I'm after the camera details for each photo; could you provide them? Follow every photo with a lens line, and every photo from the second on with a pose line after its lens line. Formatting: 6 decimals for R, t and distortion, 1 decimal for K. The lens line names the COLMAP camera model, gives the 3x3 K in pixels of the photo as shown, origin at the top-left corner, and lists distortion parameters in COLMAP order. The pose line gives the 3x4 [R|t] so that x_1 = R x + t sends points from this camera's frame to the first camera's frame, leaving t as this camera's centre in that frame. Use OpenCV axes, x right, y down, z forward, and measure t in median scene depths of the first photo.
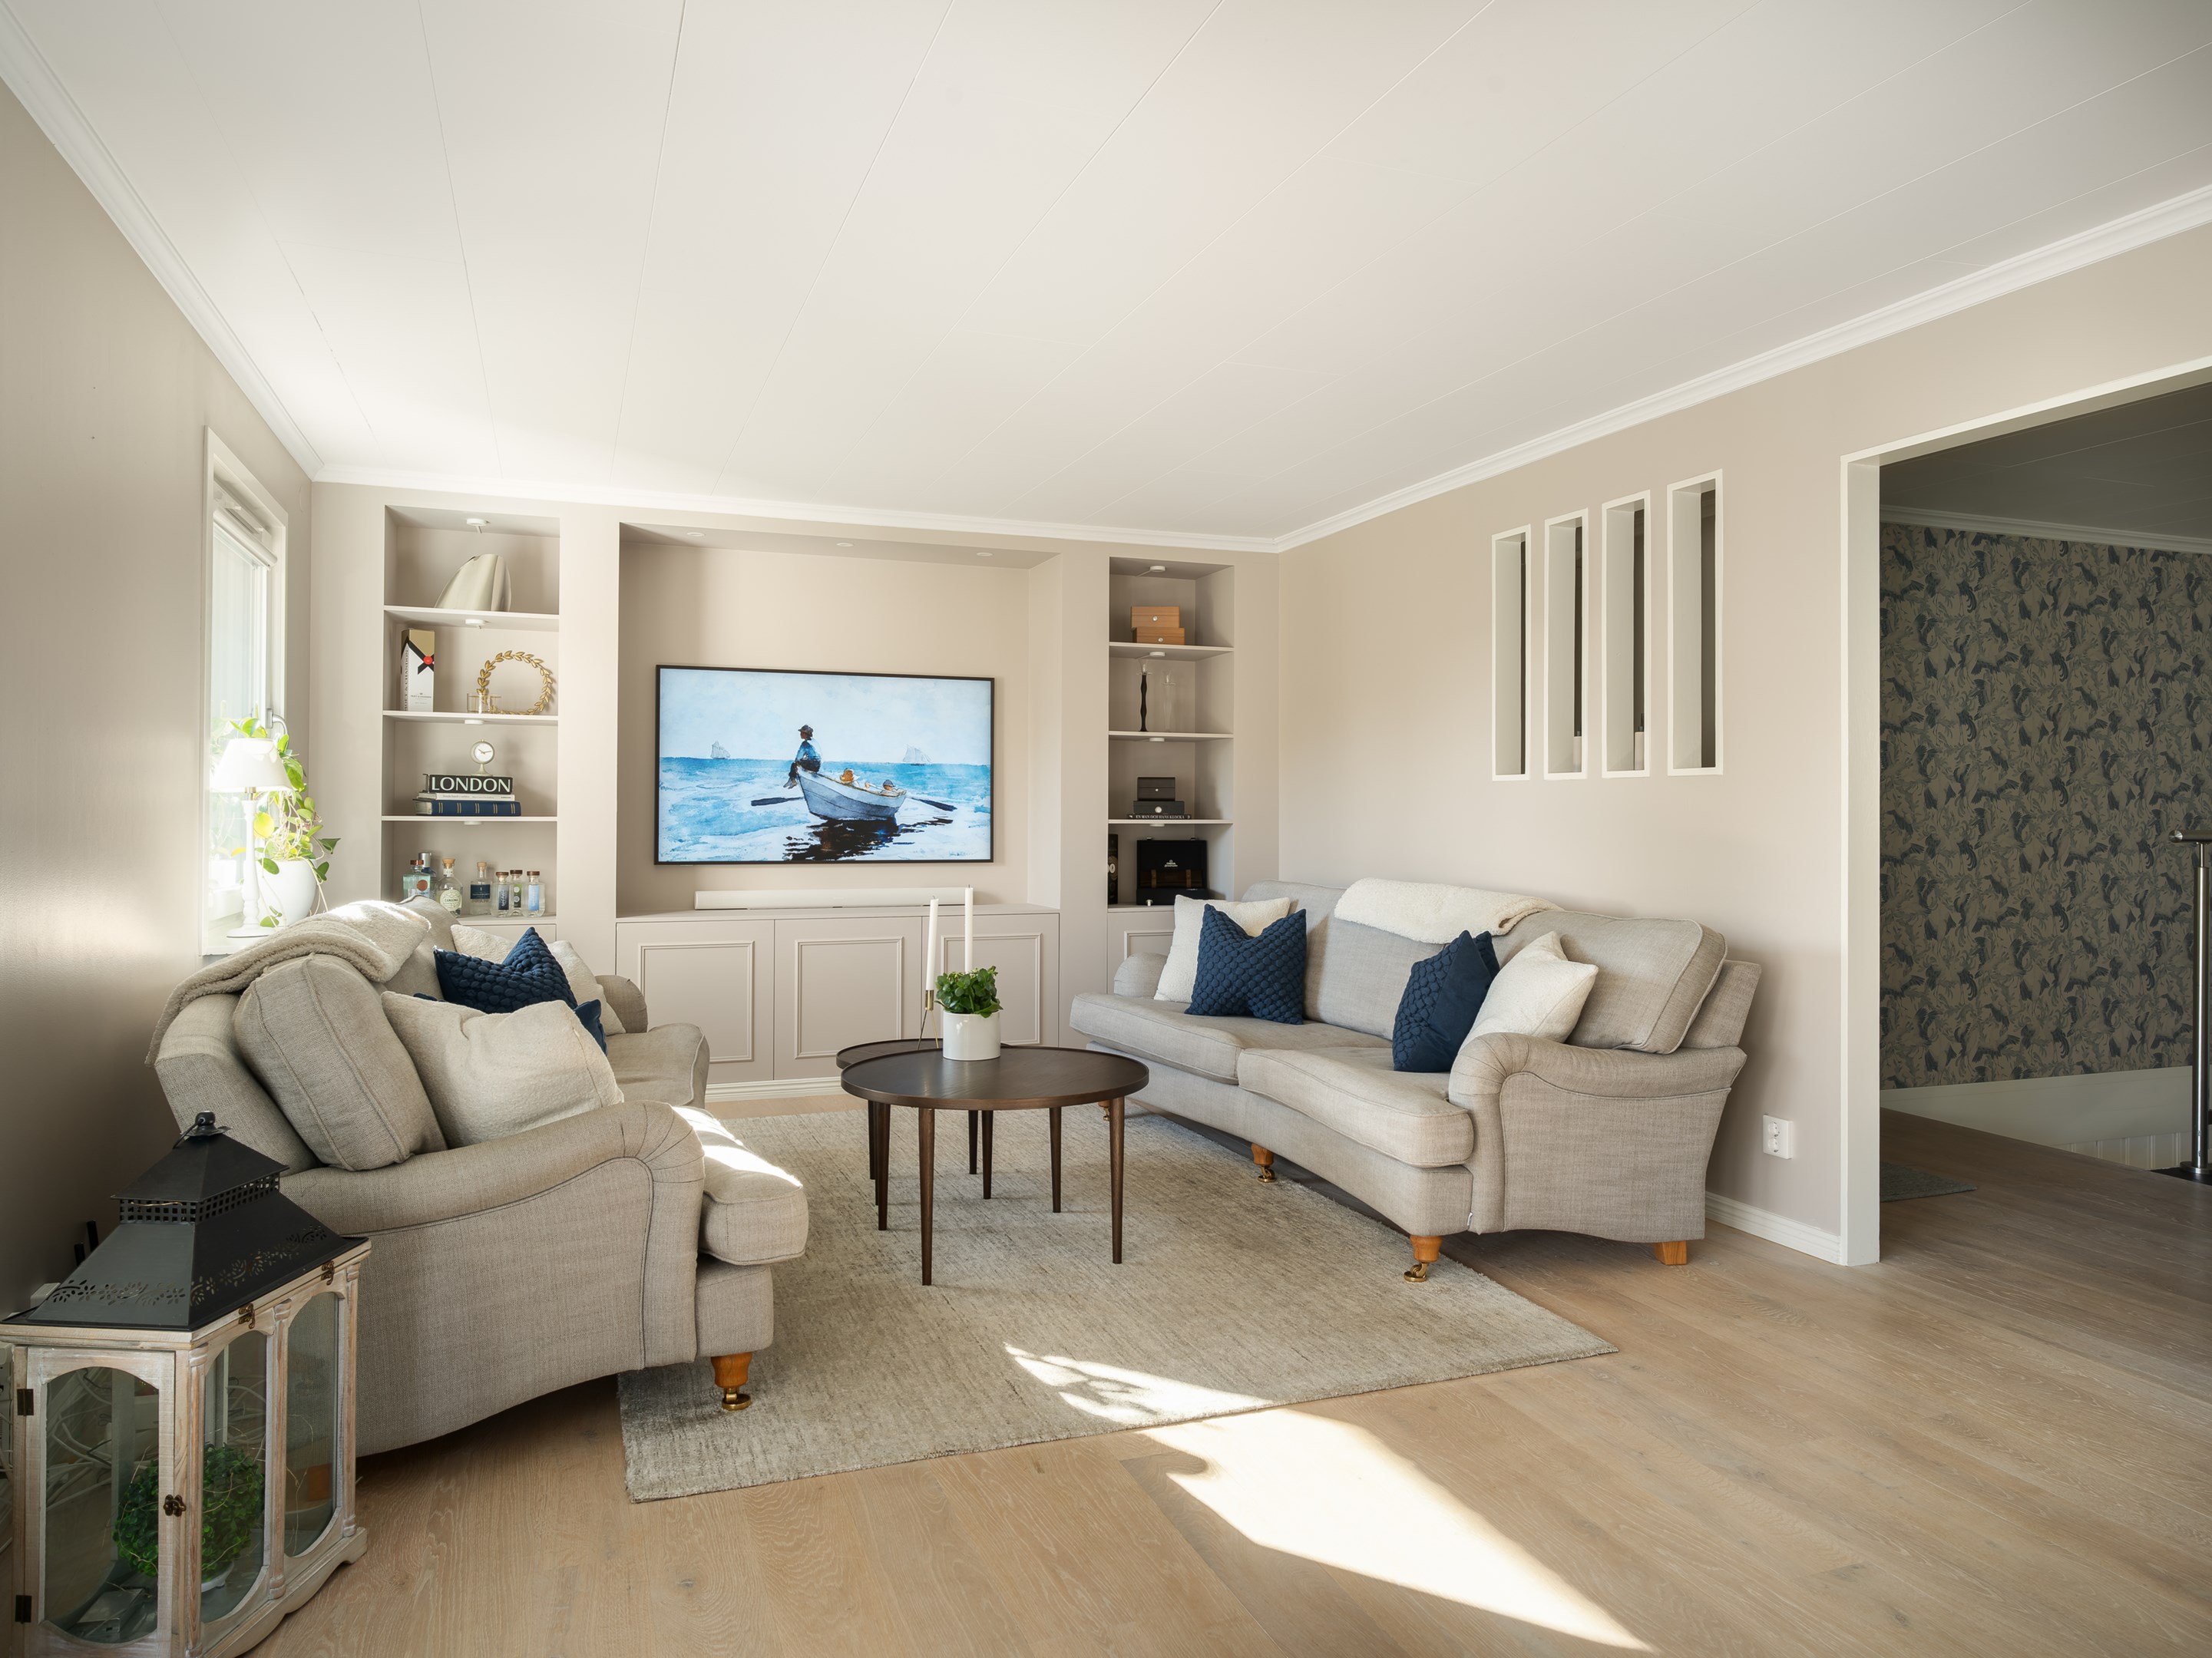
lens RADIAL K [[1453.7, 0, 1105.5], [0, 1453.7, 820.2], [0, 0, 1]] dist [-0.000812, -0.001720]
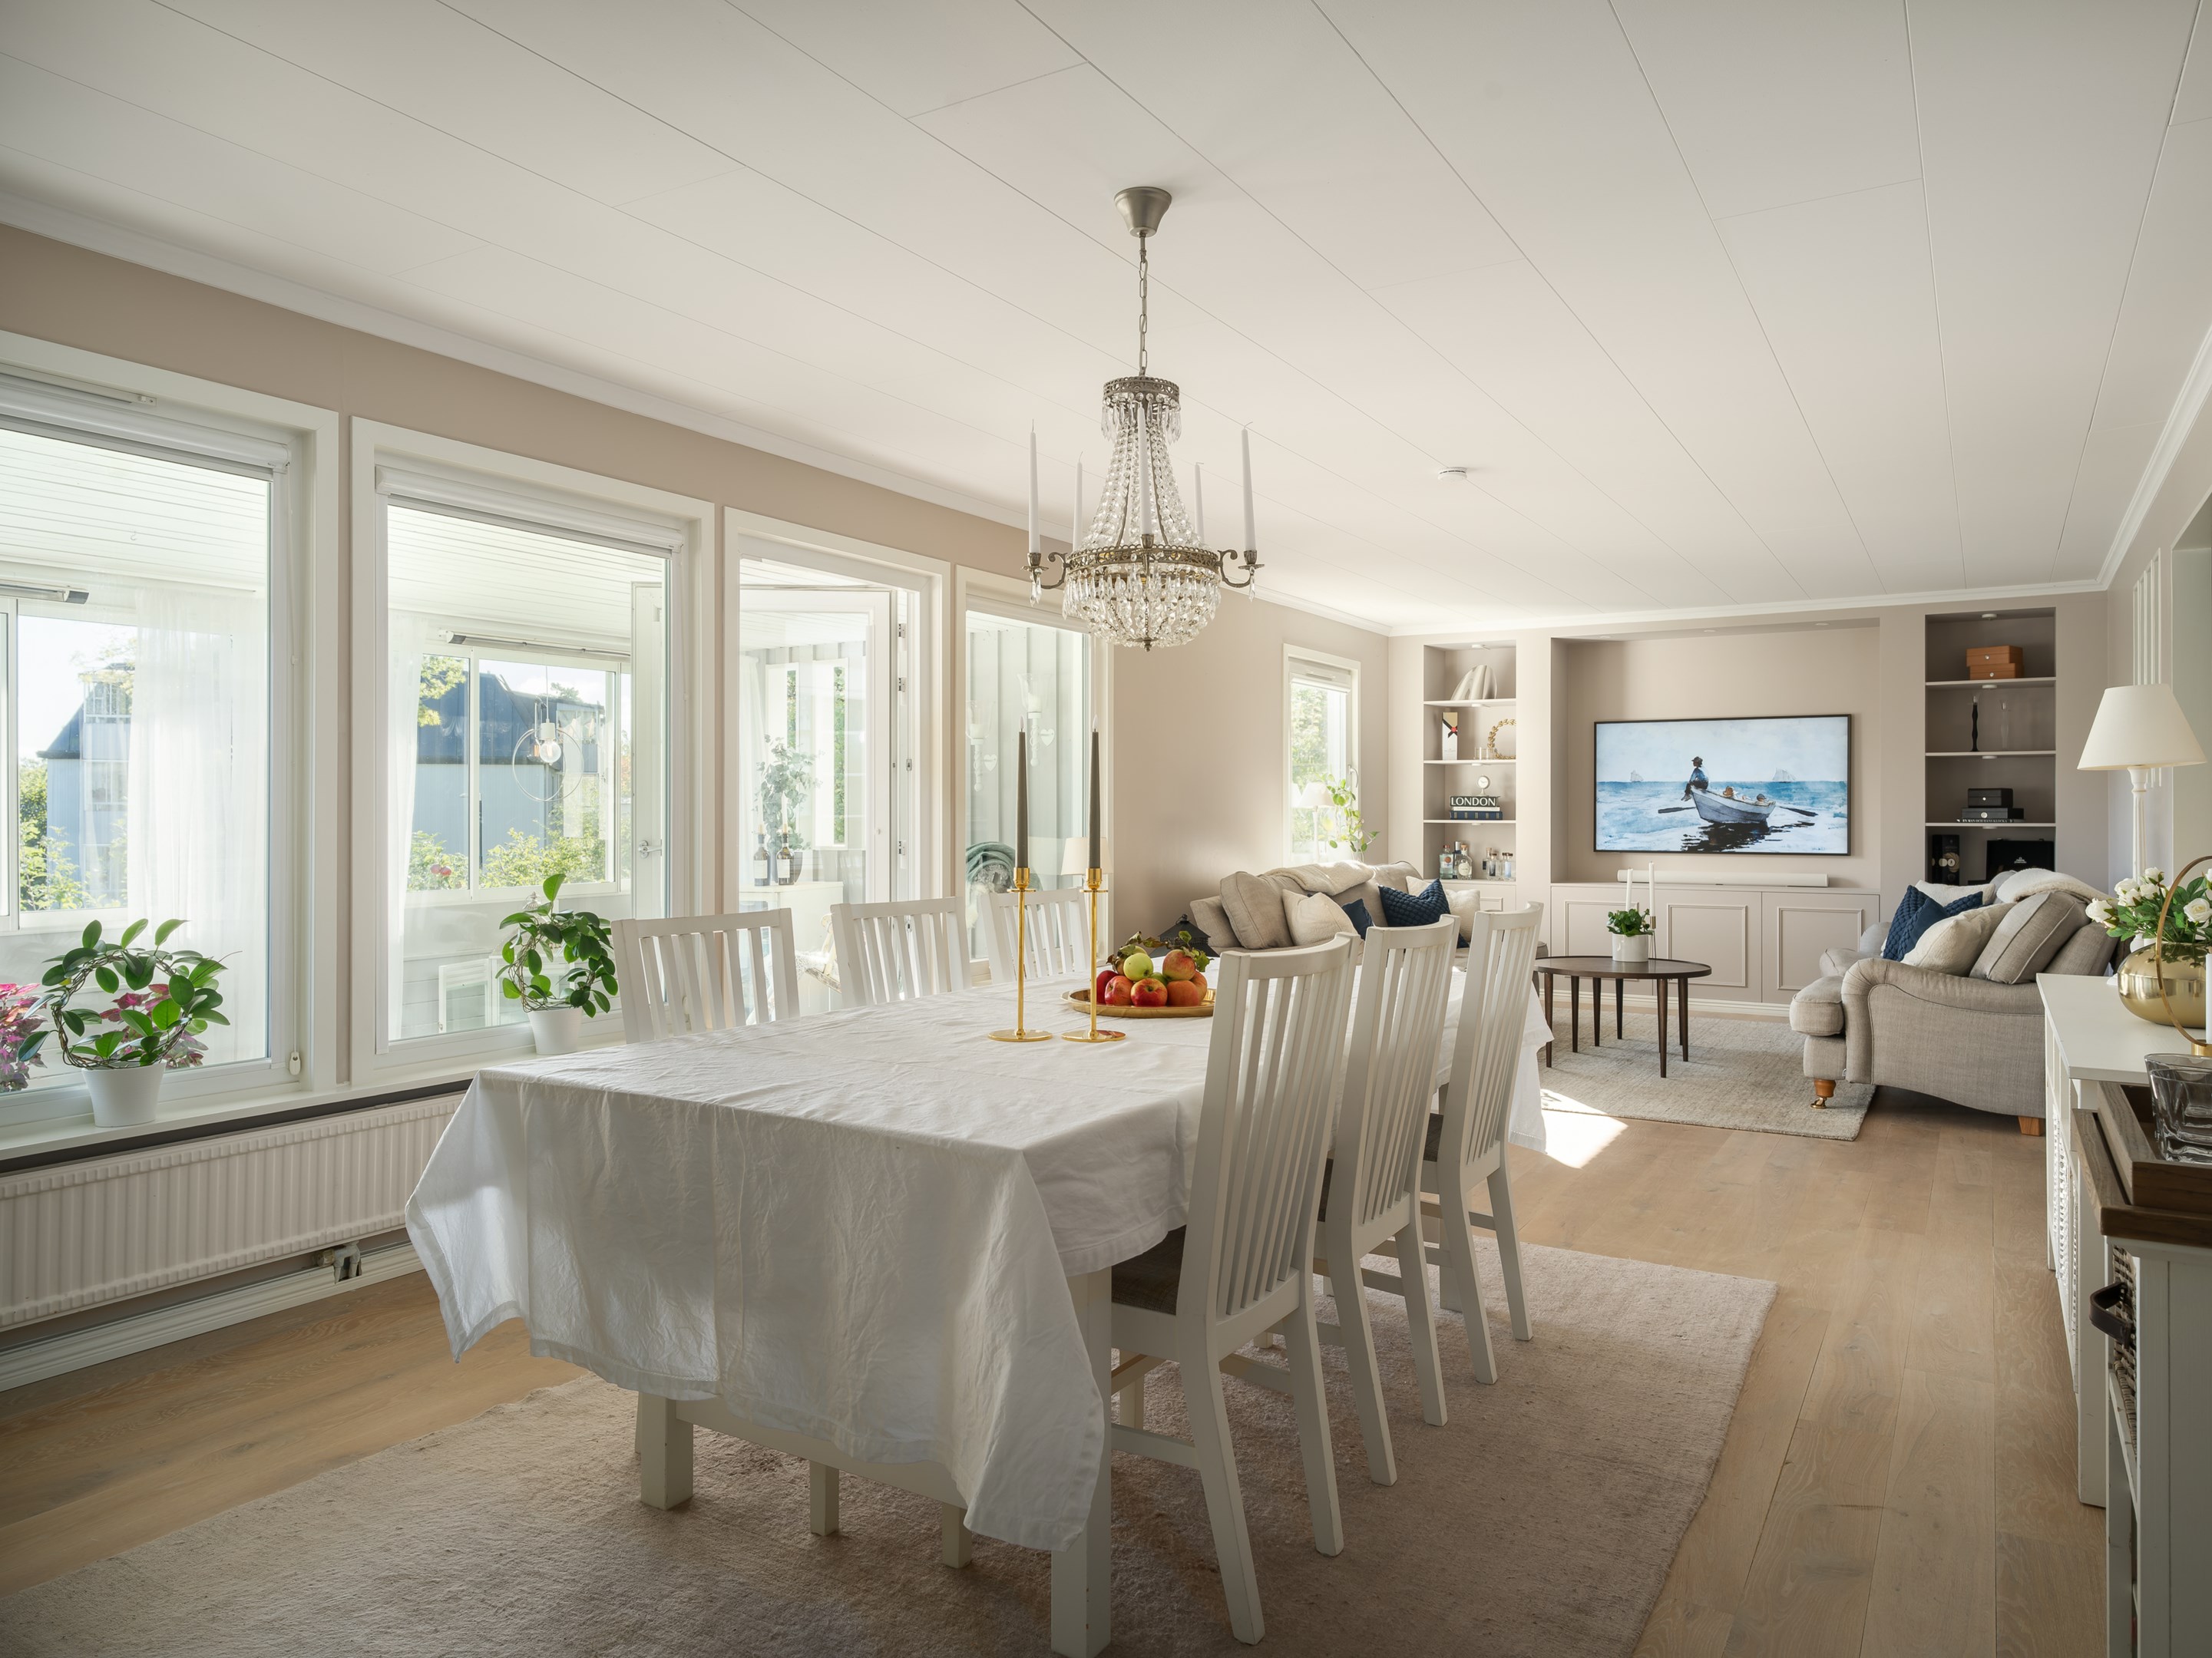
lens RADIAL K [[1453.7, 0, 1102.7], [0, 1453.7, 823.8], [0, 0, 1]] dist [-0.000812, -0.001720]
pose [[0.620046, 0.001841, -0.784563, 0.554054], [-0.002615, 0.999997, 0.000280, 0.001862], [0.784561, 0.001878, 0.620049, -0.349096]]
